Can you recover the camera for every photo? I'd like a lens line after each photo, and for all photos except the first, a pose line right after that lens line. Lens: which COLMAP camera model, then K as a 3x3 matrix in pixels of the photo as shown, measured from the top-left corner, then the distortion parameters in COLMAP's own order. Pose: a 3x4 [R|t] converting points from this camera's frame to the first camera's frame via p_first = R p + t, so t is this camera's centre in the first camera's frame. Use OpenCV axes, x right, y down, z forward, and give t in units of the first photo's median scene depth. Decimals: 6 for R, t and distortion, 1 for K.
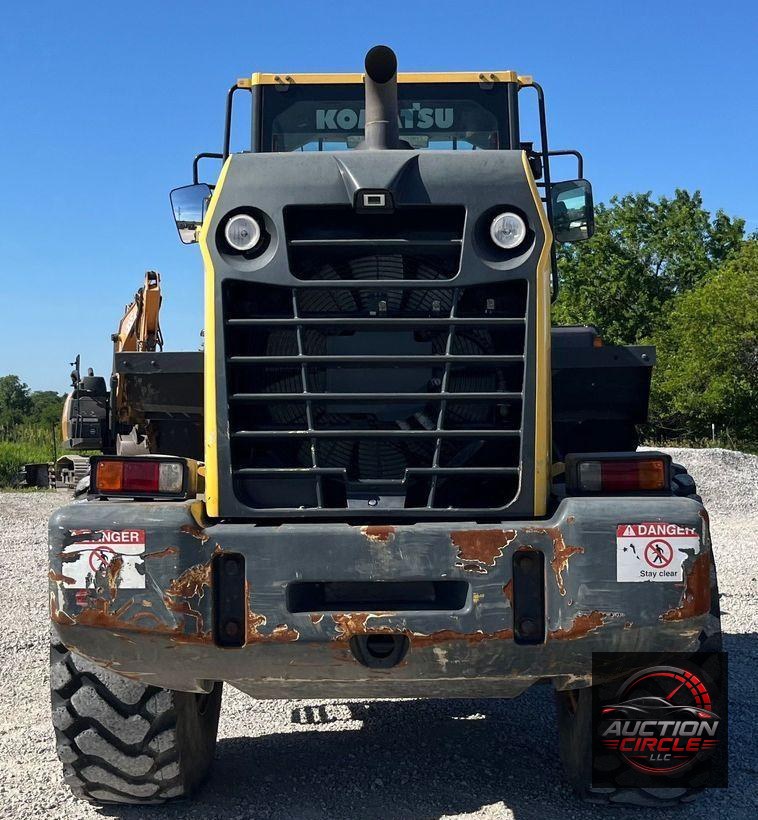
lens RADIAL K [[1339.5, 0, 379.0], [0, 1339.5, 410.0], [0, 0, 1]] dist [0.058933, 0.017858]
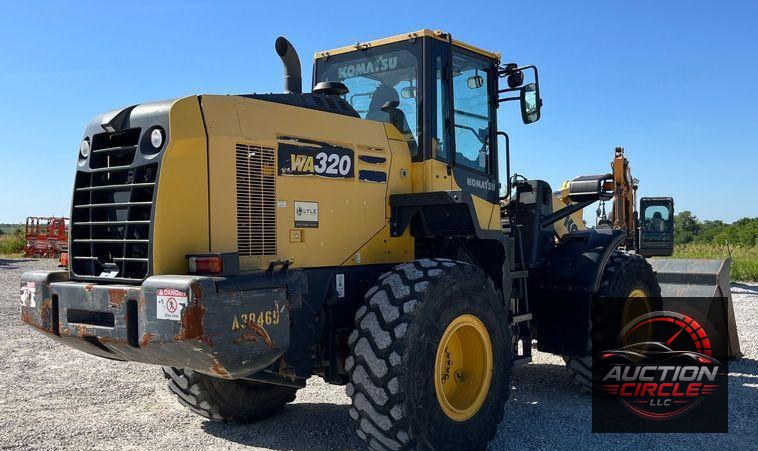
lens RADIAL K [[792.6, 0, 379.3], [0, 792.6, 233.6], [0, 0, 1]] dist [0.041589, -0.007782]
pose [[0.765503, 0.000279, -0.643433, 1.136848], [0.000679, 0.999999, 0.001240, 0.004760], [0.643433, -0.001386, 0.765502, 0.325544]]
